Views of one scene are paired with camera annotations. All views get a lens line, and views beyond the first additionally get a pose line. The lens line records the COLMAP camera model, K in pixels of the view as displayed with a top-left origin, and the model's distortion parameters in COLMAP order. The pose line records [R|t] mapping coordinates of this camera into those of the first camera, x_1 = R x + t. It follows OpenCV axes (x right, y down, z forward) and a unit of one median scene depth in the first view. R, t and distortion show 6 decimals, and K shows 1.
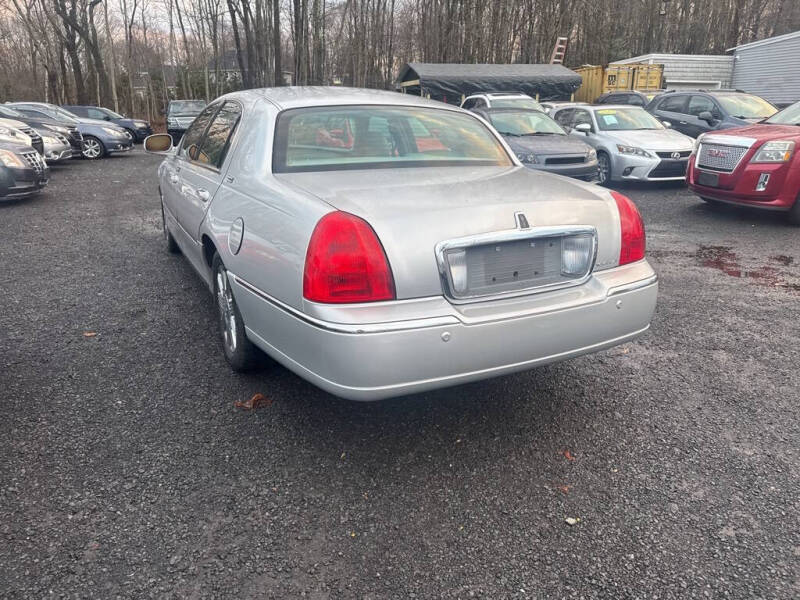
lens RADIAL K [[553.8, 0, 405.6], [0, 553.8, 305.0], [0, 0, 1]] dist [0.030468, -0.032395]
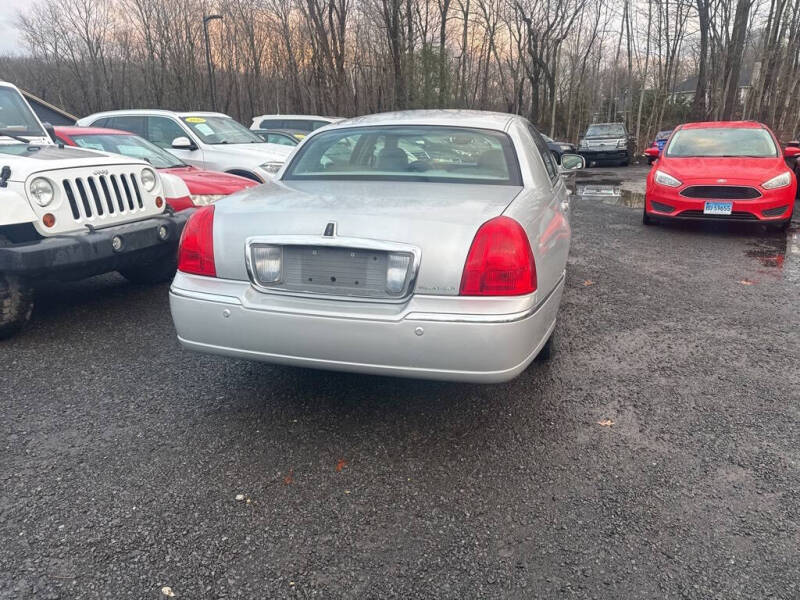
lens RADIAL K [[553.8, 0, 408.5], [0, 553.8, 298.5], [0, 0, 1]] dist [0.030468, -0.032395]
pose [[0.724621, 0.177865, -0.665799, 0.977309], [-0.209734, 0.977208, 0.032793, -0.081109], [0.656457, 0.115878, 0.745410, 0.289278]]
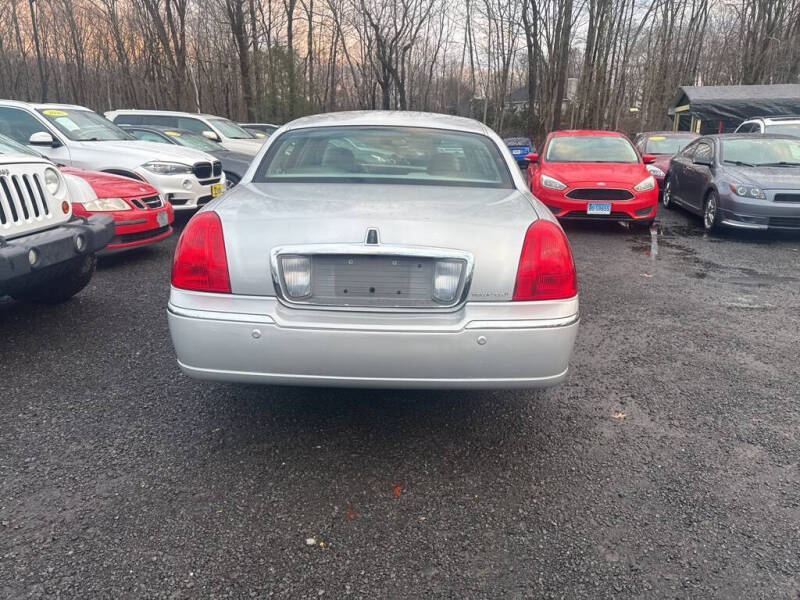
lens RADIAL K [[553.8, 0, 400.8], [0, 553.8, 296.1], [0, 0, 1]] dist [0.030468, -0.032395]
pose [[0.871445, 0.134958, -0.471561, 0.680040], [-0.163619, 0.986319, -0.020088, -0.031859], [0.462398, 0.094662, 0.881605, 0.144958]]
